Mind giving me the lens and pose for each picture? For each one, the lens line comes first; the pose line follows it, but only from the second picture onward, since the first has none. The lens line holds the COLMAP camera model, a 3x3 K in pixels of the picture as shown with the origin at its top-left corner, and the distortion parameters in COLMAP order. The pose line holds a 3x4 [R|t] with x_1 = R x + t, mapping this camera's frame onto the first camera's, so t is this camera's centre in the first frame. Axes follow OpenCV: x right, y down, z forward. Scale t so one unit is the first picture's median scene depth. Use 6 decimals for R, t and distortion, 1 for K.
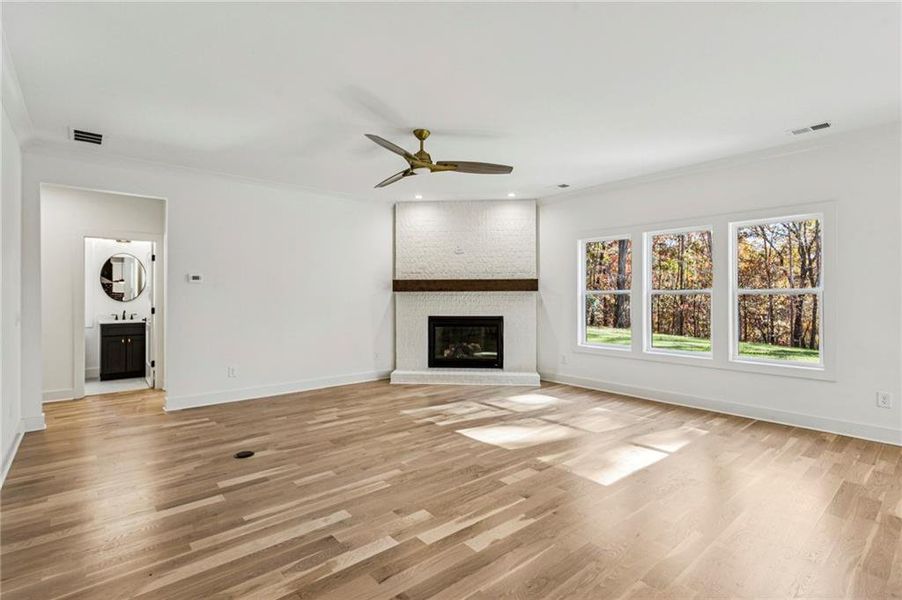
lens RADIAL K [[435.2, 0, 451.0], [0, 435.2, 300.0], [0, 0, 1]] dist [-0.001891, -0.000095]
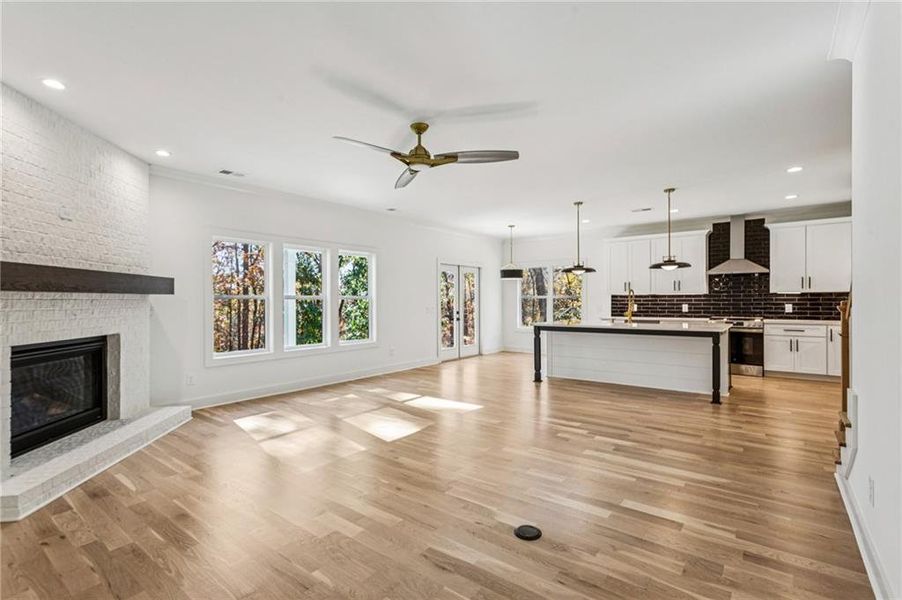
lens RADIAL K [[426.2, 0, 455.0], [0, 426.2, 302.8], [0, 0, 1]] dist [-0.000454, 0.000207]
pose [[-0.220849, -0.001585, 0.975307, -0.986944], [0.016619, 0.999847, 0.005388, -0.003983], [-0.975166, 0.017399, -0.220789, 1.129488]]
